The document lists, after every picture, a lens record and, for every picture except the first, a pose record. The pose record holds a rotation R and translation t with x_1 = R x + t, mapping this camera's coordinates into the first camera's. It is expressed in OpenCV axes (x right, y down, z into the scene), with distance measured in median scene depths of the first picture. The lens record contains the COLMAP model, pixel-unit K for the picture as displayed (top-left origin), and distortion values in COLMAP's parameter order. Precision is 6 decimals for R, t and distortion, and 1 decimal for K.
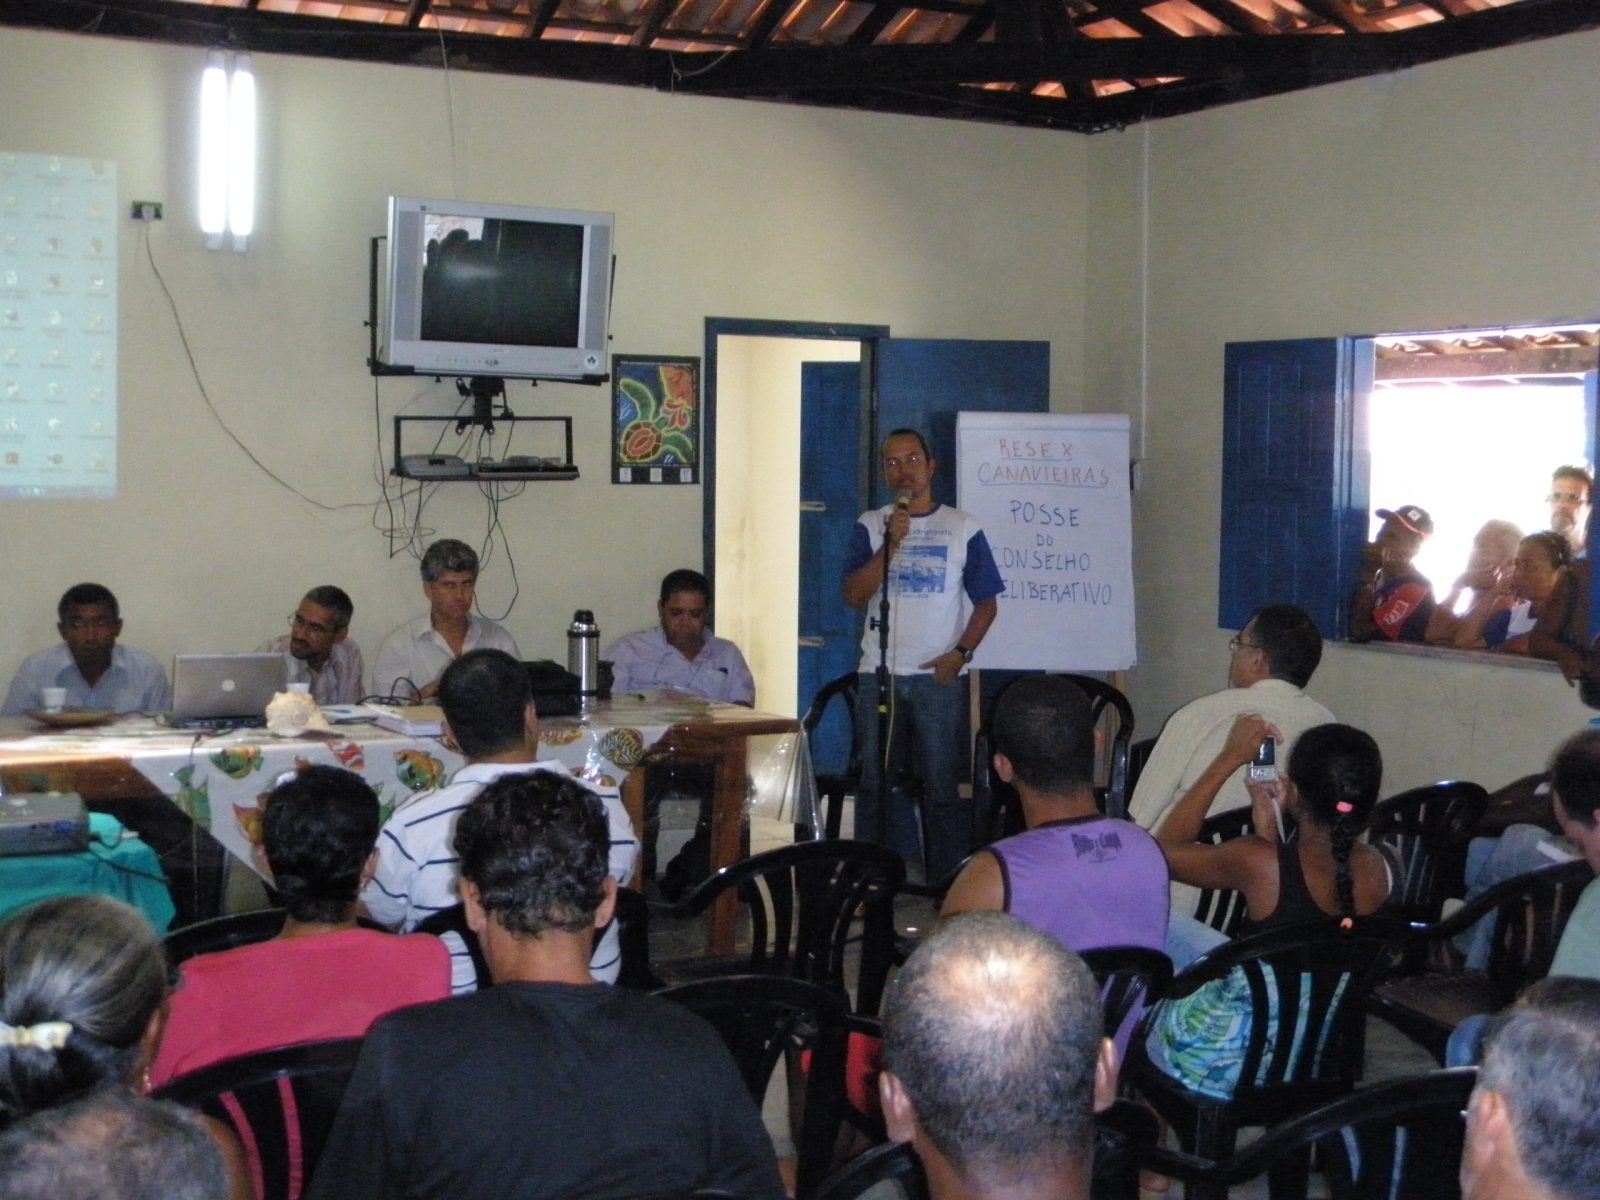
lens RADIAL K [[2235.1, 0, 833.8], [0, 2235.1, 590.3], [0, 0, 1]] dist [-0.009333, 0.000000]
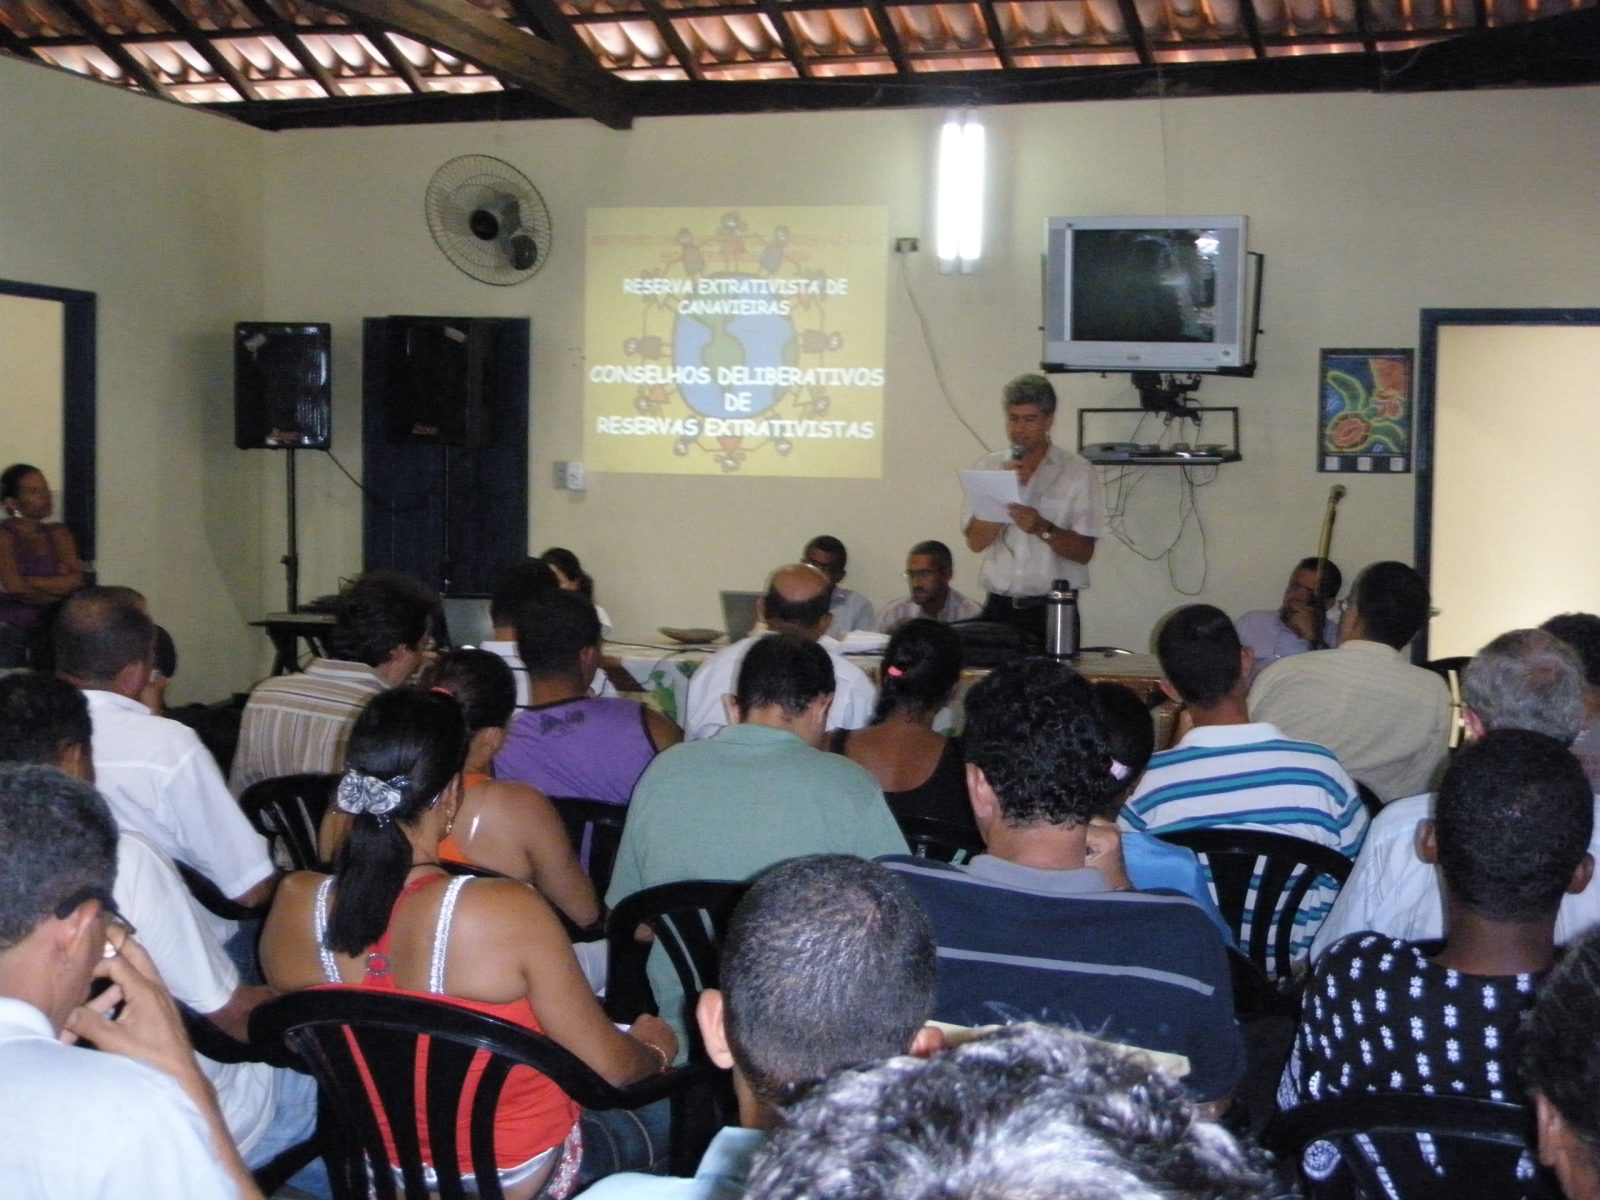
lens RADIAL K [[2226.2, 0, 826.1], [0, 2226.2, 598.6], [0, 0, 1]] dist [-0.010823, 0.000000]
pose [[0.710288, 0.038783, -0.702841, 0.474205], [-0.048861, 0.998789, 0.005735, 0.017284], [0.702213, 0.030267, 0.711323, 0.093052]]
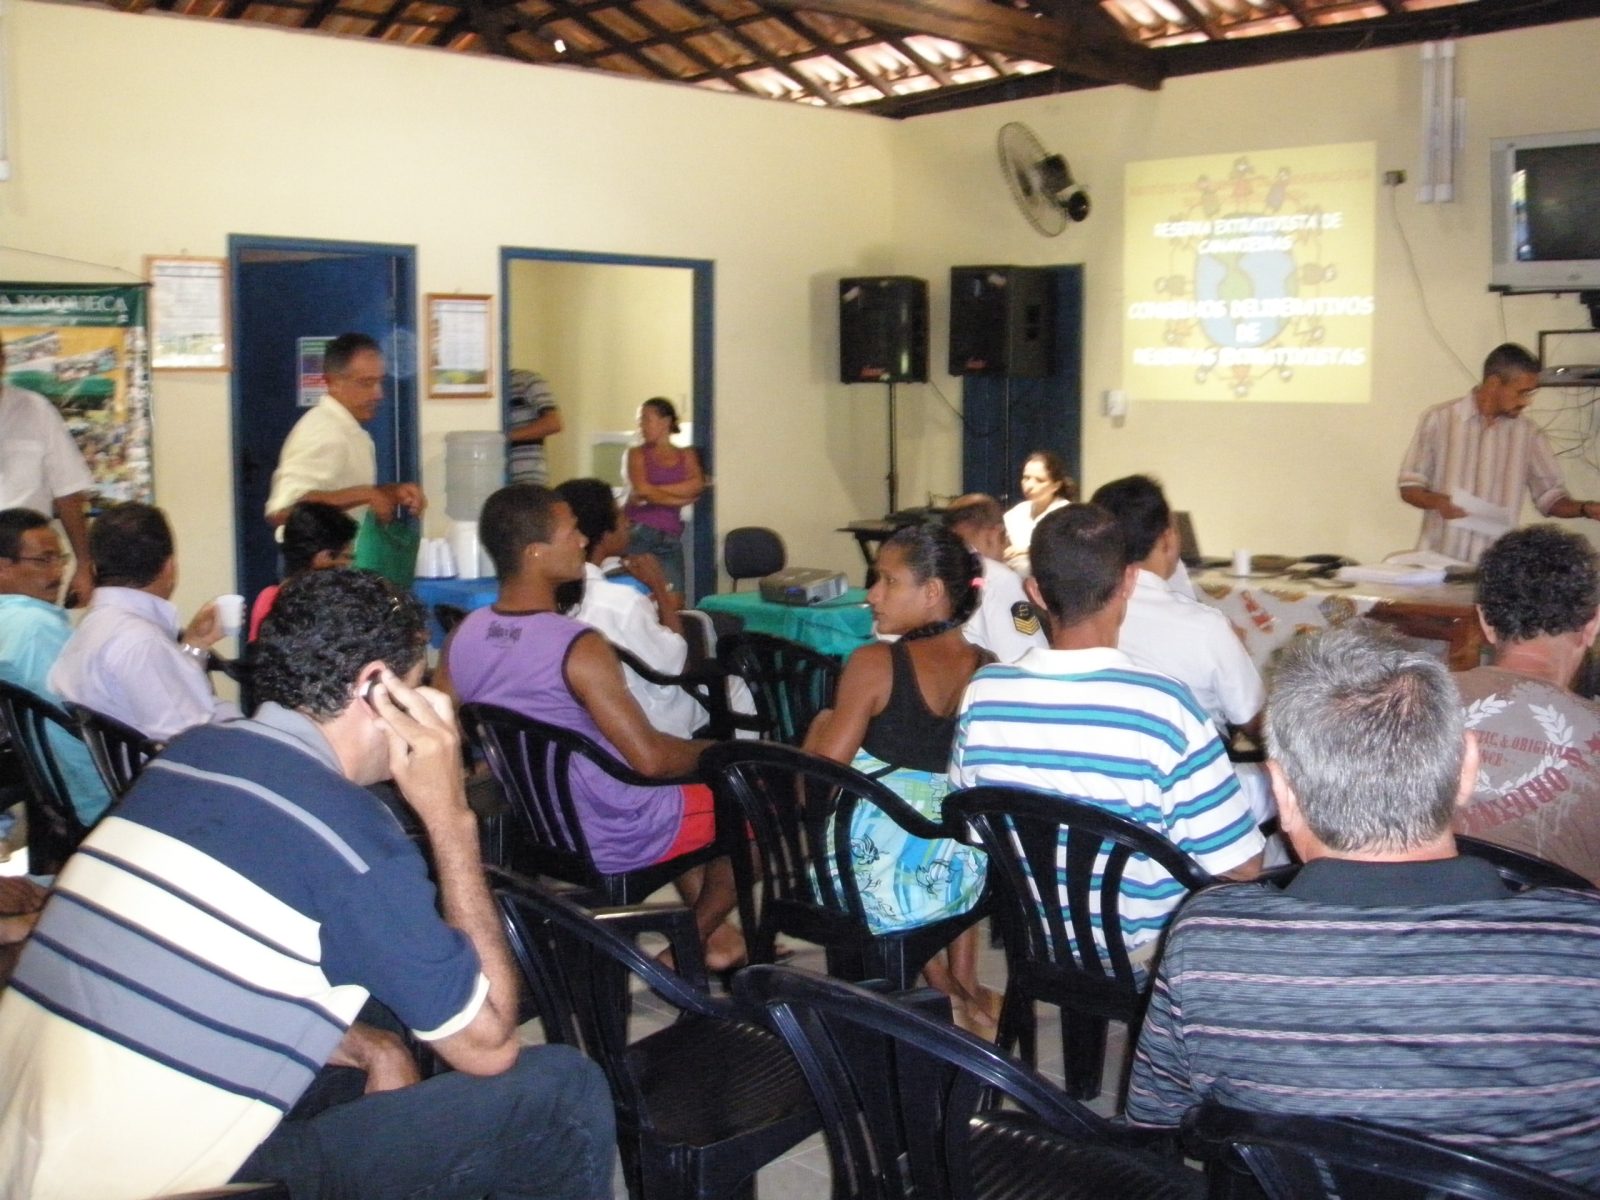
lens RADIAL K [[1768.6, 0, 840.1], [0, 1768.6, 605.2], [0, 0, 1]] dist [-0.163615, 0.000000]
pose [[0.275788, 0.096282, -0.956384, 0.507693], [-0.053102, 0.994977, 0.084855, 0.005170], [0.959751, 0.027384, 0.279516, 0.385578]]
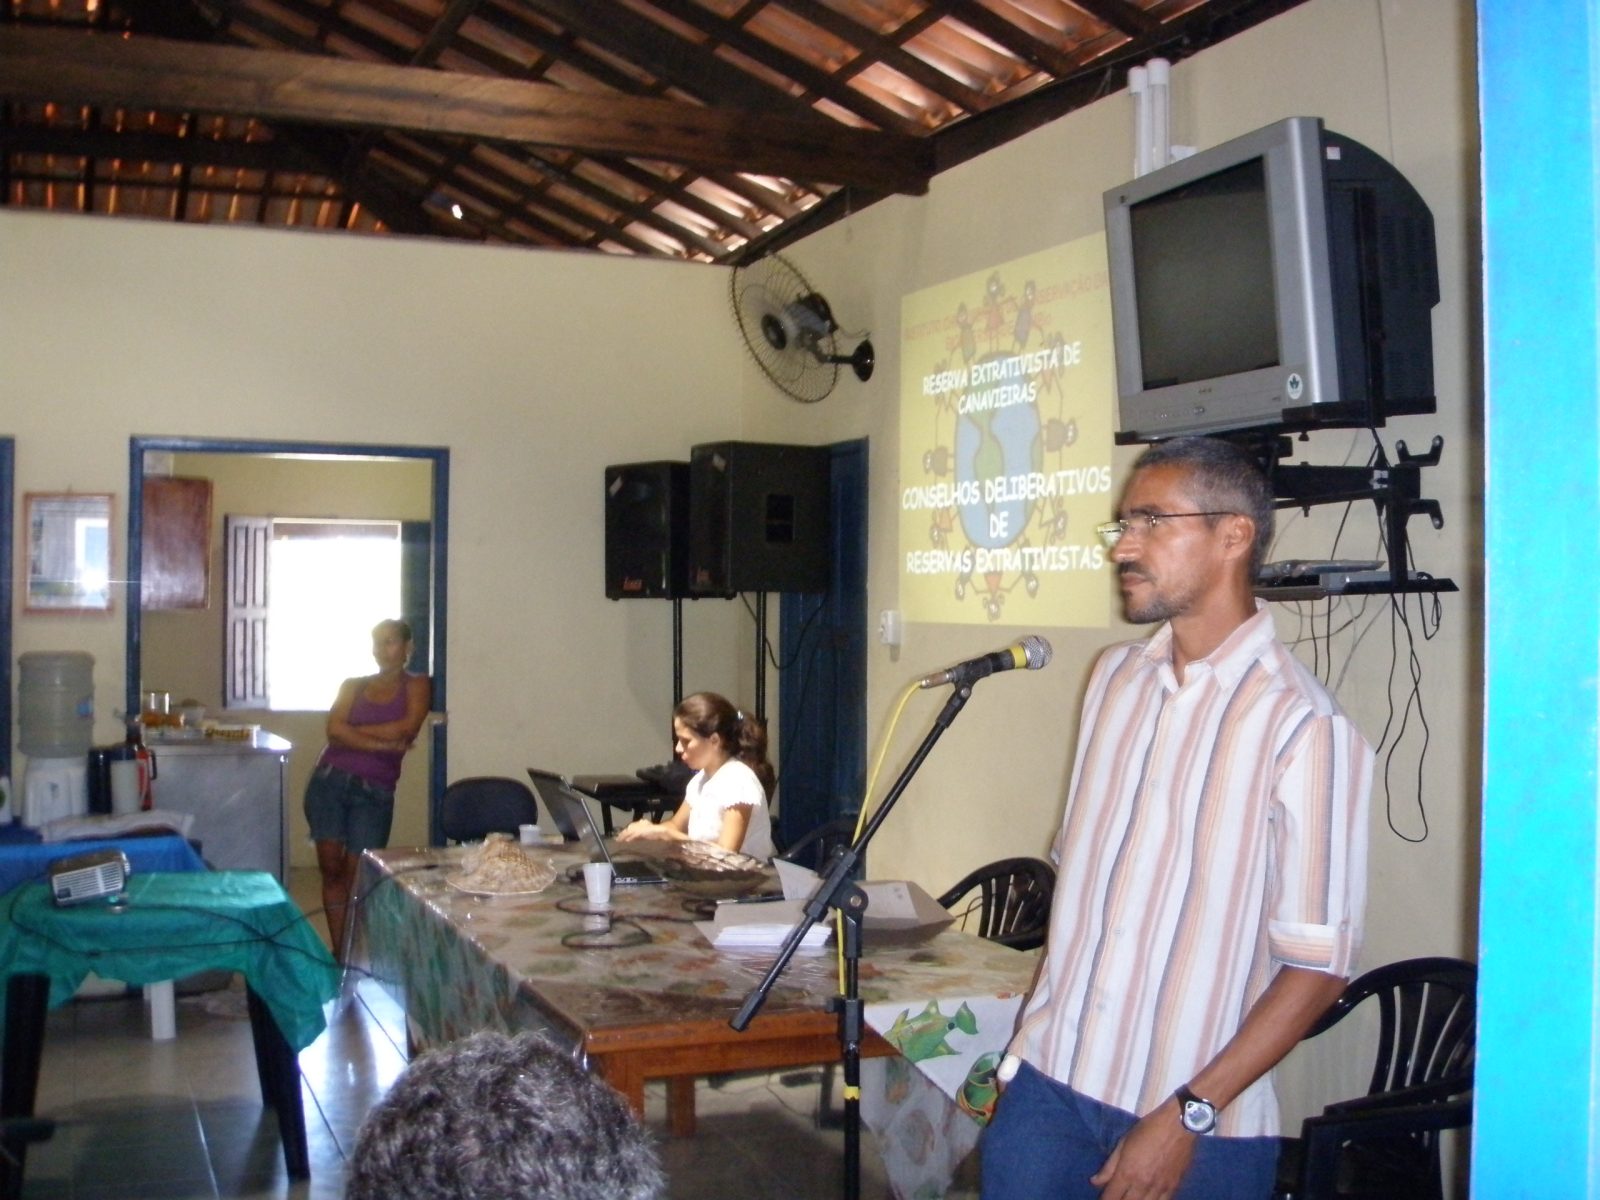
lens RADIAL K [[1768.6, 0, 807.2], [0, 1768.6, 601.1], [0, 0, 1]] dist [-0.163615, 0.000000]
pose [[-0.090005, -0.018137, -0.995776, 0.307884], [-0.066902, 0.997686, -0.012124, -0.032439], [0.993692, 0.065529, -0.091010, 0.849429]]
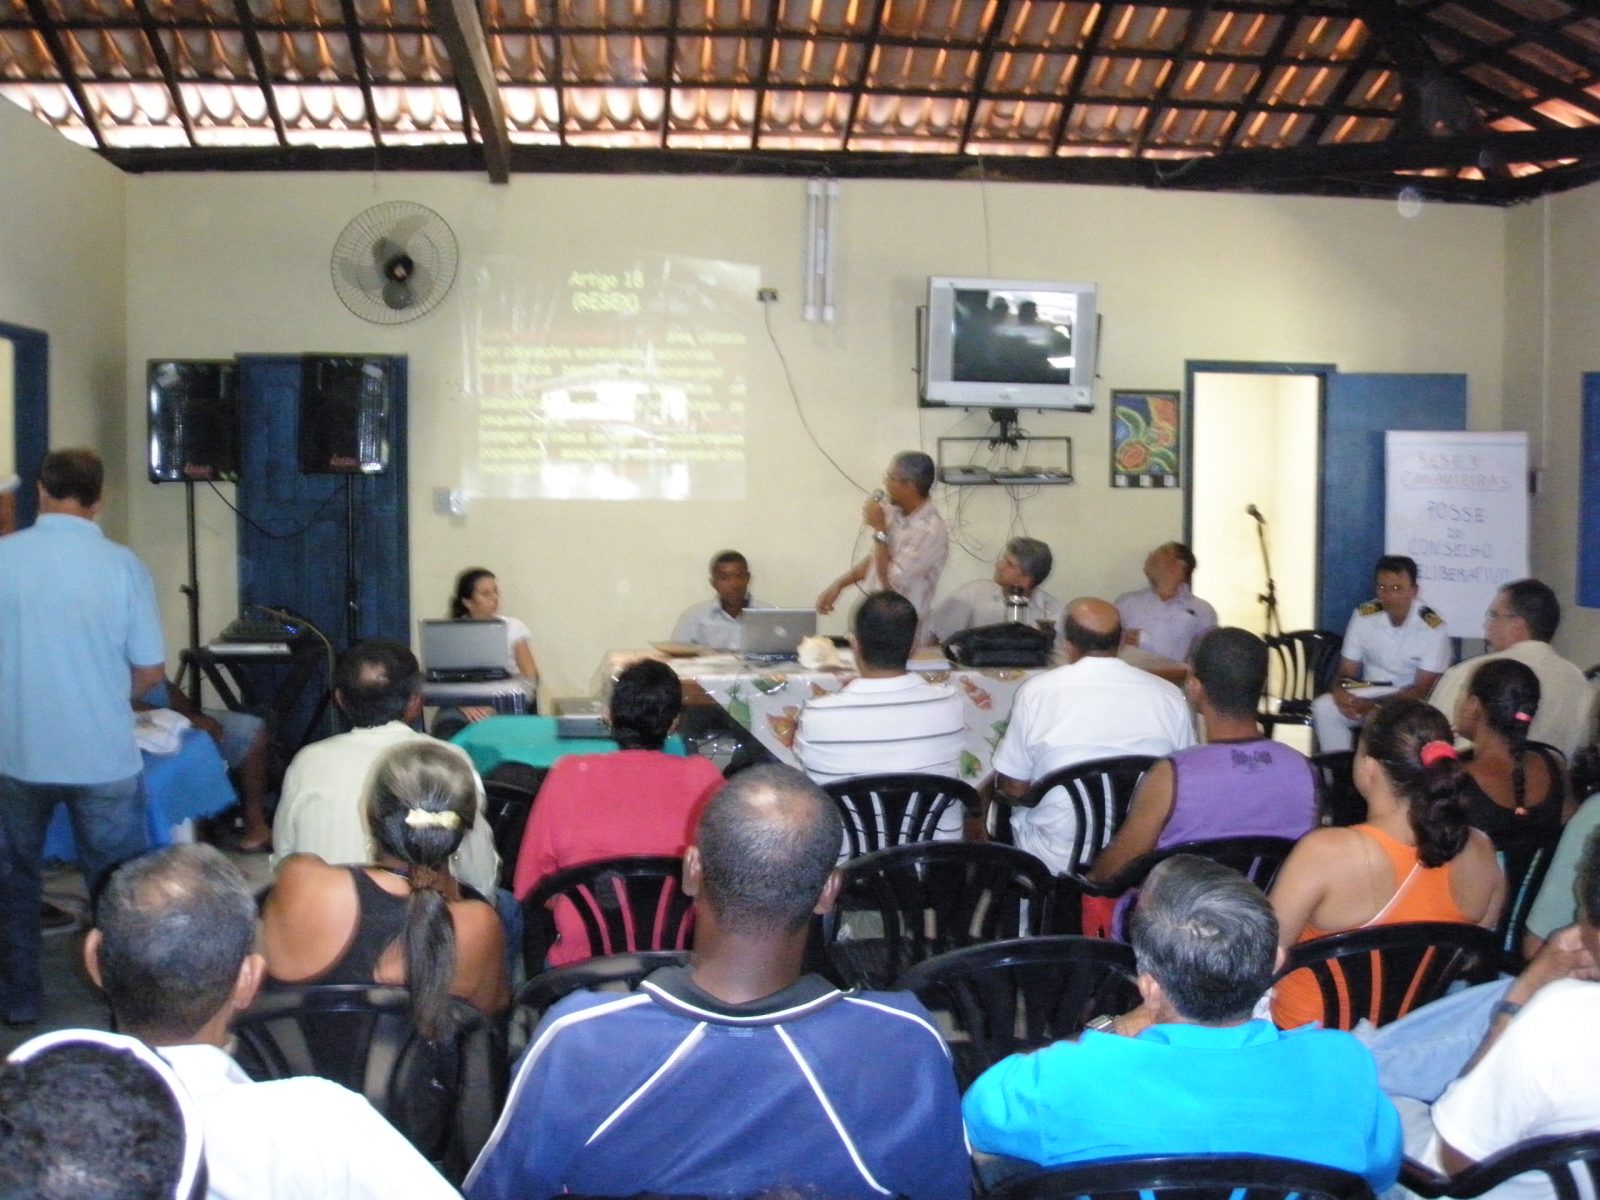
lens RADIAL K [[1768.6, 0, 837.1], [0, 1768.6, 580.7], [0, 0, 1]] dist [-0.163615, 0.000000]
pose [[0.936239, 0.013884, -0.351090, 0.113749], [-0.012546, 0.999903, 0.006085, 0.002591], [0.351140, -0.001293, 0.936322, -0.023865]]
